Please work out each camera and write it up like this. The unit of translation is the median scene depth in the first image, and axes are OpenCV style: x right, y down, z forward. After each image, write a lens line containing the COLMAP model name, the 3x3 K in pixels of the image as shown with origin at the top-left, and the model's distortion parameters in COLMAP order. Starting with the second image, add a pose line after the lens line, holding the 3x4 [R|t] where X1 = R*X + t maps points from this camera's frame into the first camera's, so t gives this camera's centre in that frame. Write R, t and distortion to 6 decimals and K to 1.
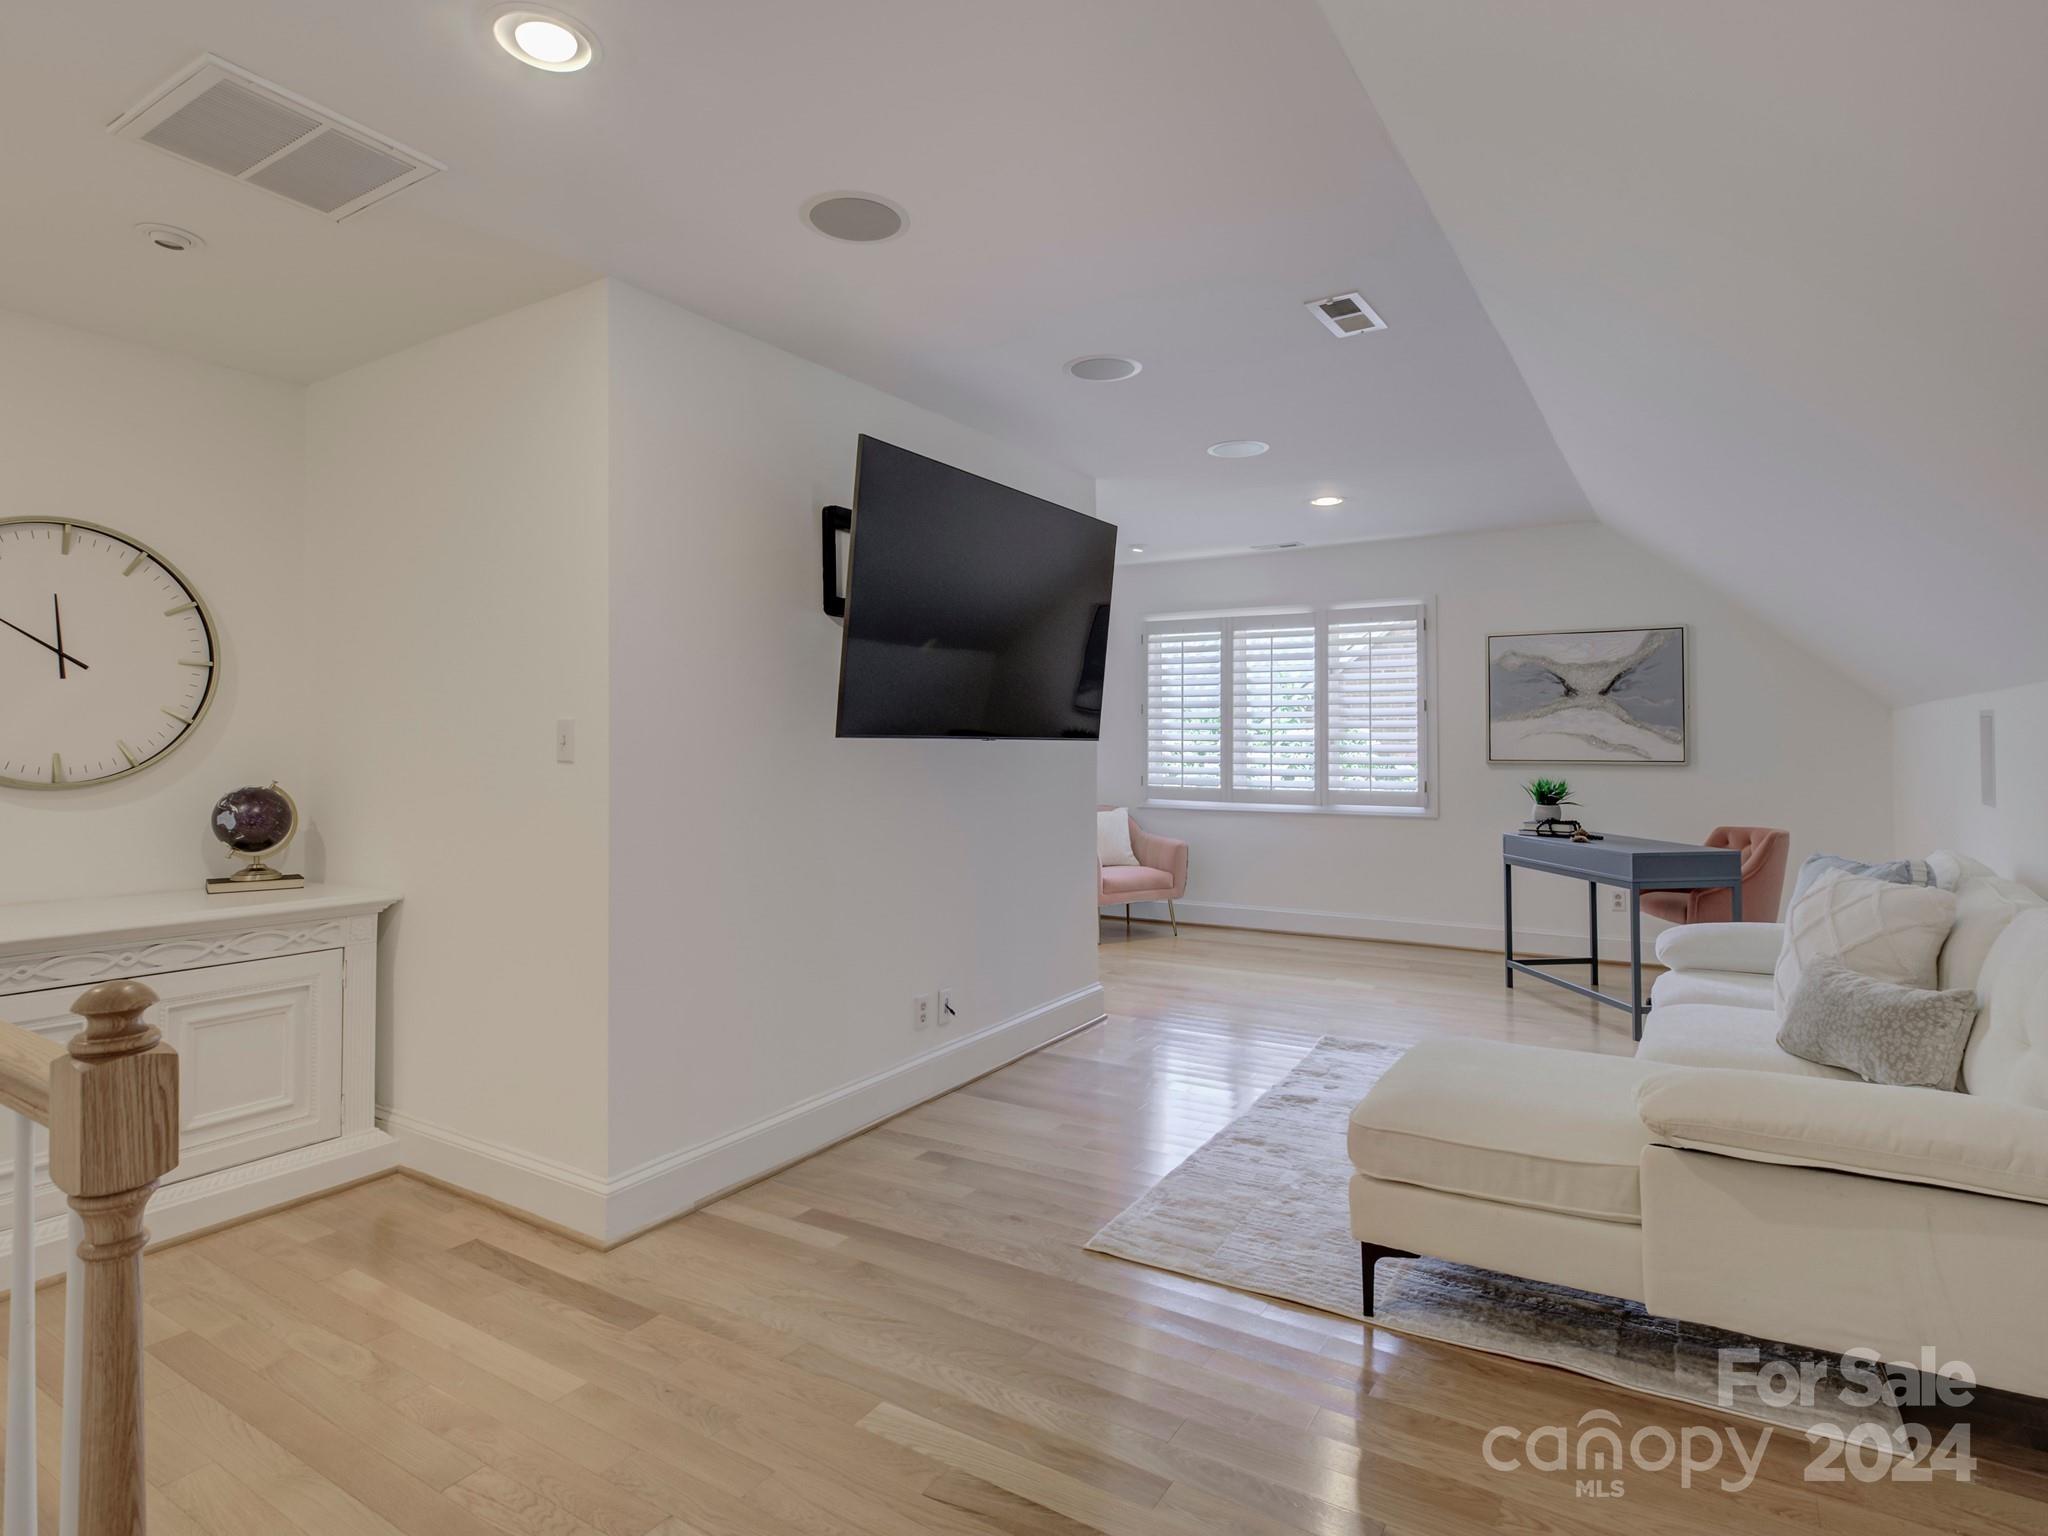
lens RADIAL K [[1066.4, 0, 1029.4], [0, 1066.4, 747.9], [0, 0, 1]] dist [-0.005266, -0.001814]
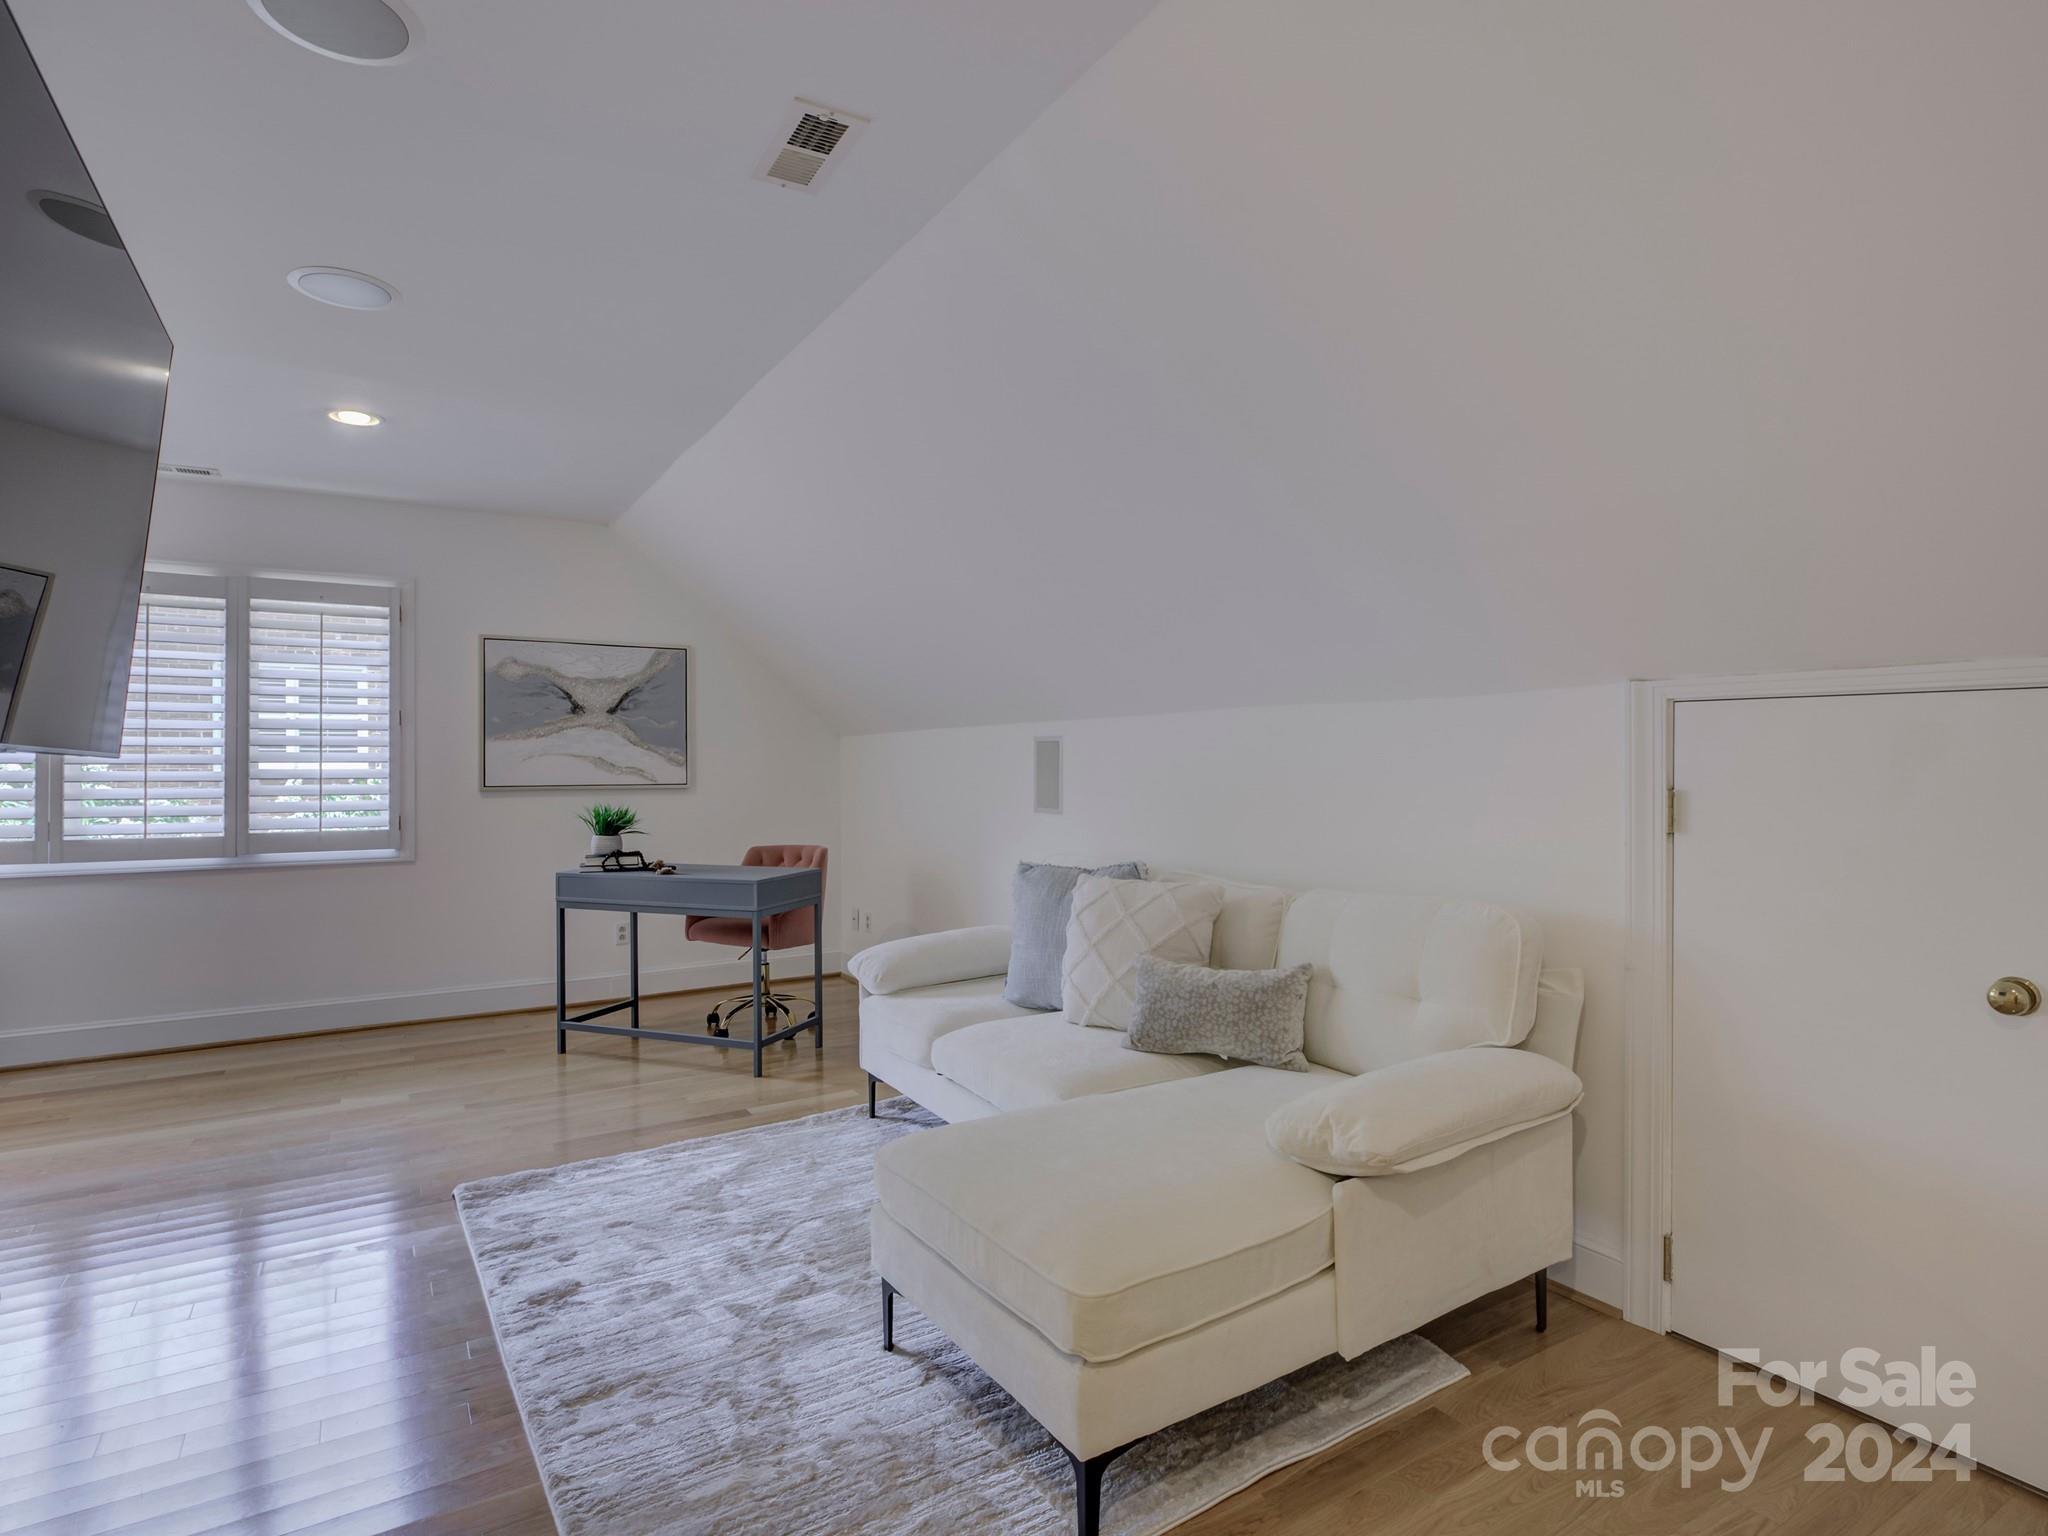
lens RADIAL K [[1066.4, 0, 1018.4], [0, 1066.4, 771.1], [0, 0, 1]] dist [-0.005266, -0.001814]
pose [[0.460618, -0.006513, 0.887574, -0.125850], [0.008436, 0.999960, 0.002960, 0.000509], [-0.887558, 0.006124, 0.460655, 0.264209]]
